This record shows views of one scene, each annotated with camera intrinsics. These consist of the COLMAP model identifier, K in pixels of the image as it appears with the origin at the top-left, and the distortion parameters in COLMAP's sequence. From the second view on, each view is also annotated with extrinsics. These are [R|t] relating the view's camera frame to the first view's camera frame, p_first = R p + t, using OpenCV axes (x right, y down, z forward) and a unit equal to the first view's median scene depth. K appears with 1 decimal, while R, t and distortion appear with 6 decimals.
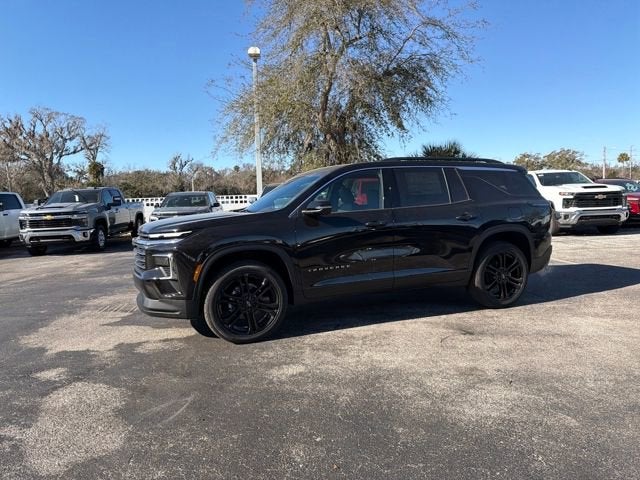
lens RADIAL K [[449.7, 0, 319.8], [0, 449.7, 236.2], [0, 0, 1]] dist [0.049450, -0.058143]
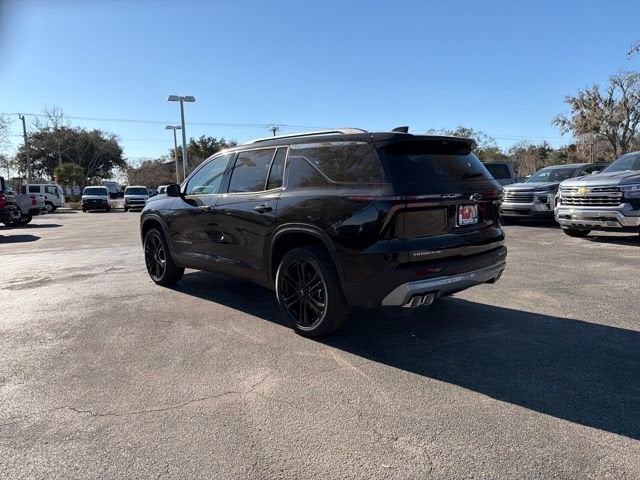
lens RADIAL K [[449.7, 0, 316.0], [0, 449.7, 241.1], [0, 0, 1]] dist [0.049450, -0.058143]
pose [[0.358929, 0.134497, -0.923623, 0.456229], [-0.062562, 0.990805, 0.119967, -0.035689], [0.931266, 0.014724, 0.364043, 0.318988]]
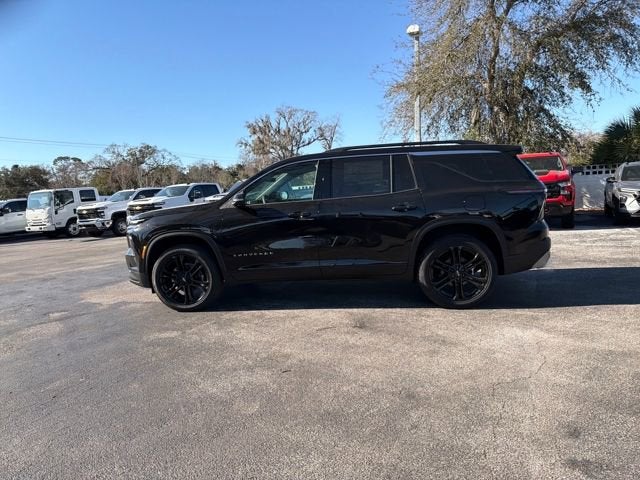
lens RADIAL K [[449.7, 0, 317.5], [0, 449.7, 246.2], [0, 0, 1]] dist [0.049450, -0.058143]
pose [[0.871889, 0.043048, -0.487808, 0.252511], [-0.012072, 0.997715, 0.066469, -0.009116], [0.489555, -0.052065, 0.870416, 0.038405]]
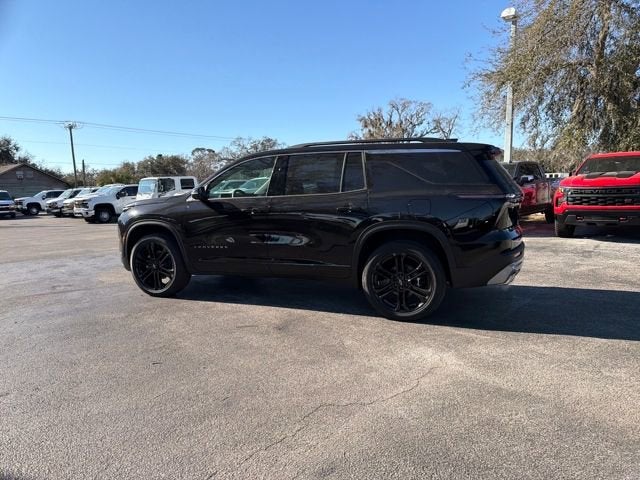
lens RADIAL K [[449.7, 0, 315.6], [0, 449.7, 243.4], [0, 0, 1]] dist [0.049450, -0.058143]
pose [[0.715722, 0.099937, -0.691198, 0.361334], [-0.057419, 0.994778, 0.084375, -0.018199], [0.696021, -0.020701, 0.717723, 0.129448]]
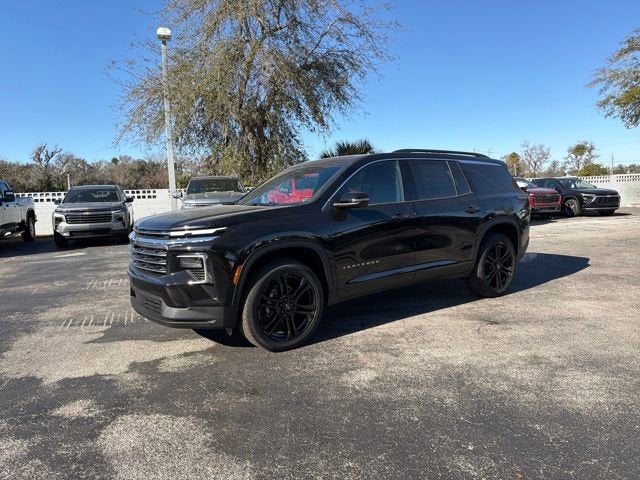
lens RADIAL K [[449.7, 0, 319.7], [0, 449.7, 241.5], [0, 0, 1]] dist [0.049450, -0.058143]
pose [[0.970189, -0.024590, 0.241097, -0.104127], [0.019687, 0.999548, 0.022722, -0.000135], [-0.241547, -0.017299, 0.970235, 0.036797]]
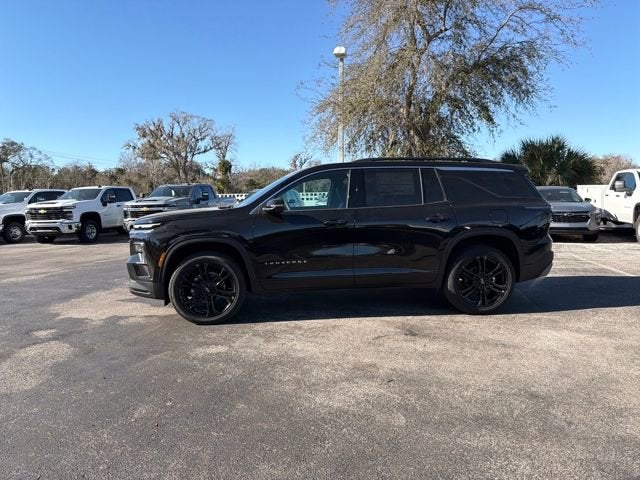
lens RADIAL K [[449.7, 0, 320.4], [0, 449.7, 242.1], [0, 0, 1]] dist [0.049450, -0.058143]
pose [[0.966399, 0.042237, -0.253554, 0.132713], [-0.037184, 0.999003, 0.024694, -0.002550], [0.254345, -0.014436, 0.967006, -0.005417]]
